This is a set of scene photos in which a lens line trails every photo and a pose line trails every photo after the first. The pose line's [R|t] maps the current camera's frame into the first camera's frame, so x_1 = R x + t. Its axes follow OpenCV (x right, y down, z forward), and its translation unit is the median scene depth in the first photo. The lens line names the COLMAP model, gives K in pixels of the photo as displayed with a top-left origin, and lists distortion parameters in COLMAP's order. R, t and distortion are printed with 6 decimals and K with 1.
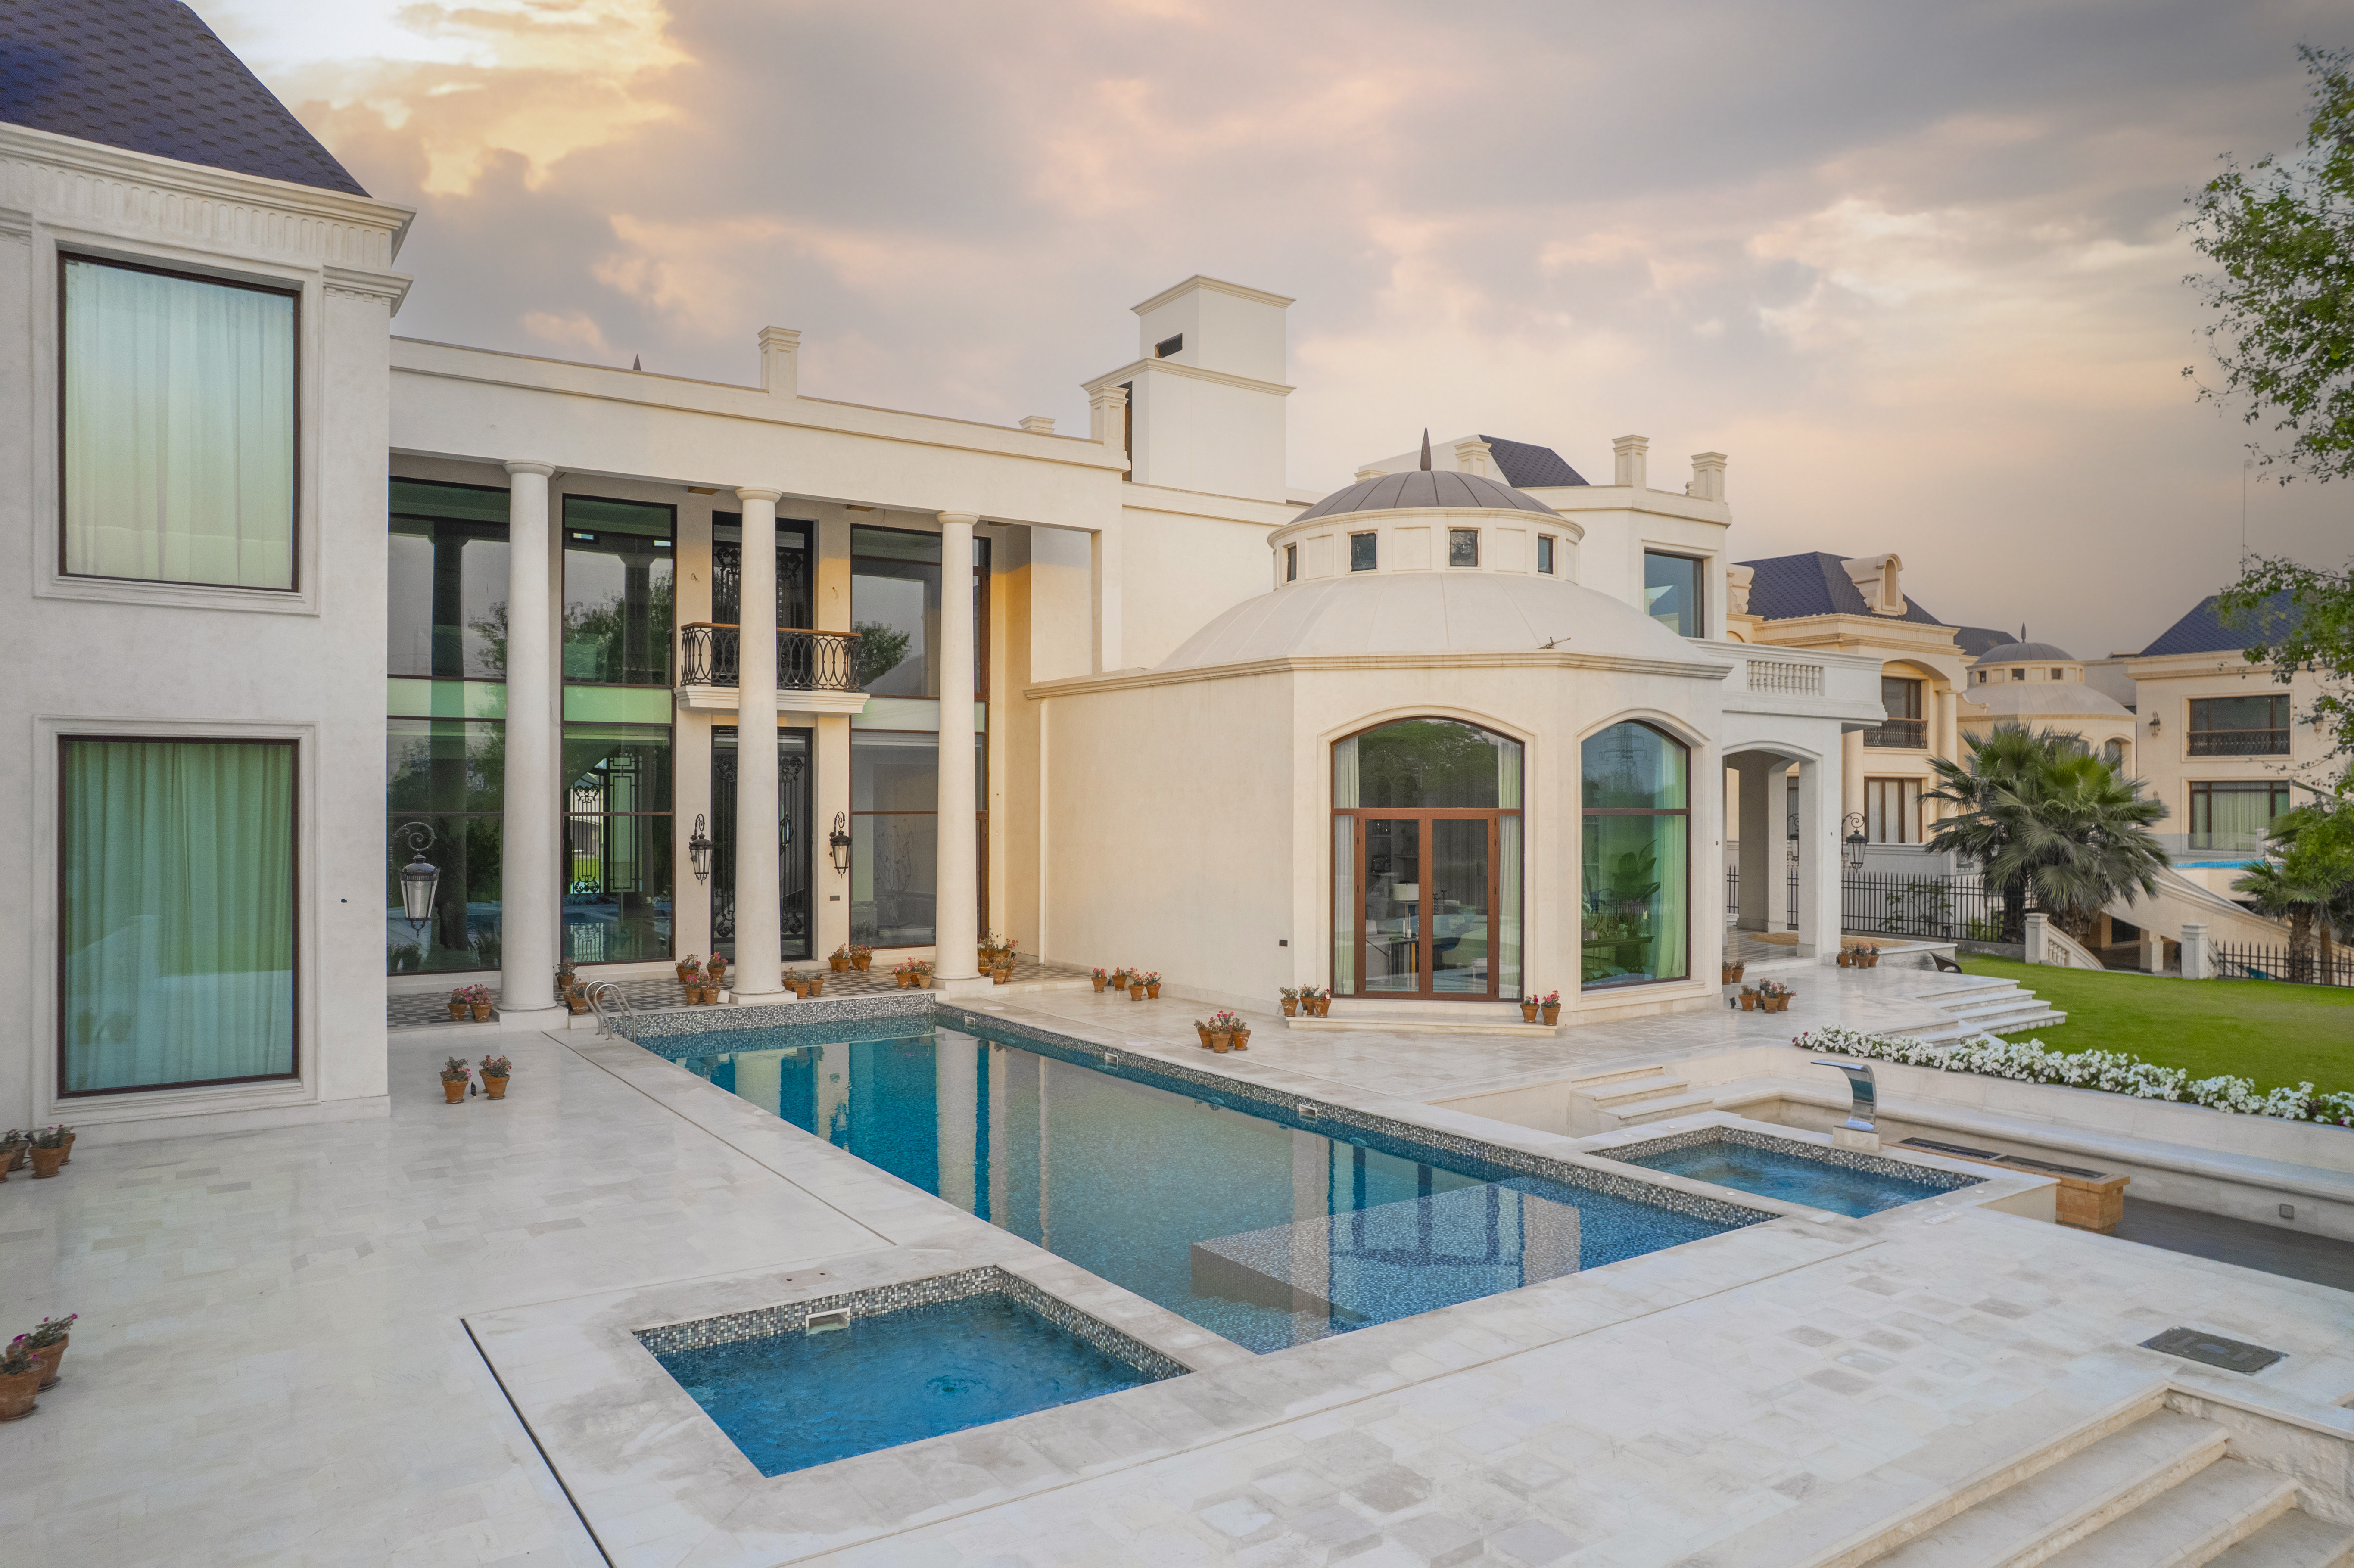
lens RADIAL K [[1482.0, 0, 1173.0], [0, 1482.0, 791.7], [0, 0, 1]] dist [-0.075273, 0.066001]
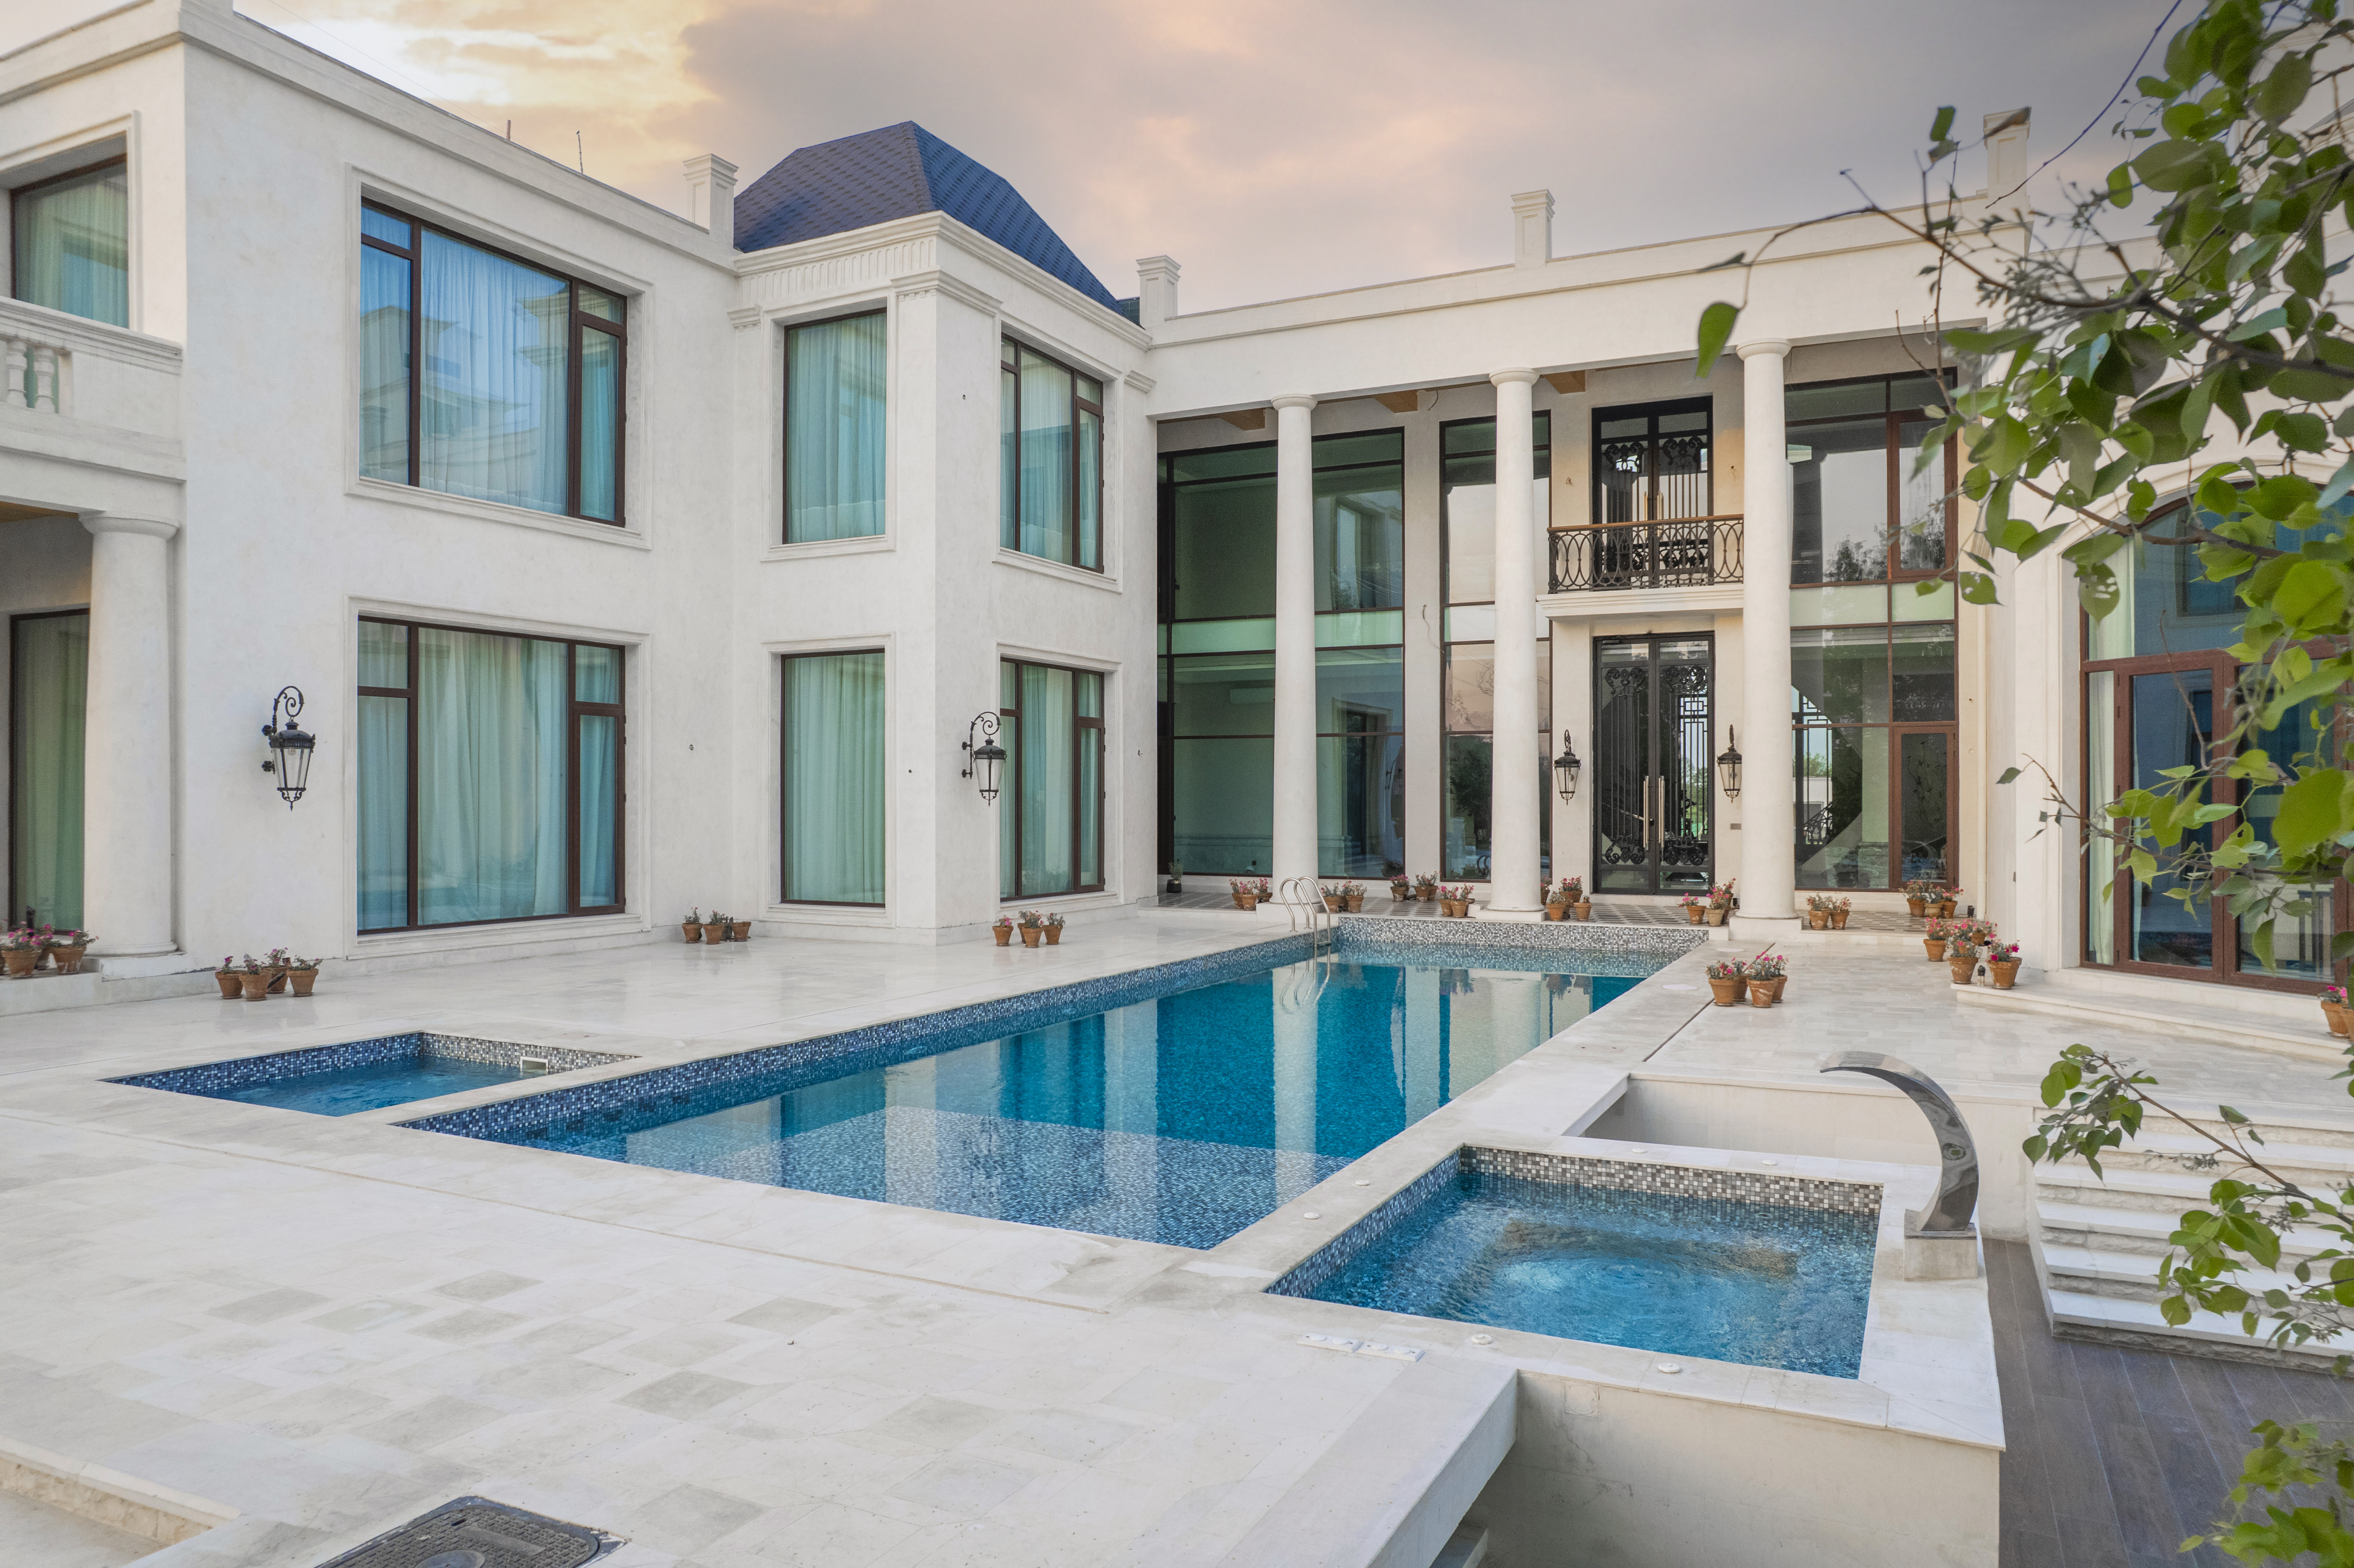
lens RADIAL K [[1482.0, 0, 1173.0], [0, 1482.0, 791.7], [0, 0, 1]] dist [-0.075273, 0.066001]
pose [[0.506213, -0.004134, -0.862399, 0.683328], [0.008751, 0.999962, 0.000344, 0.097677], [0.862364, -0.007721, 0.506230, 0.566255]]
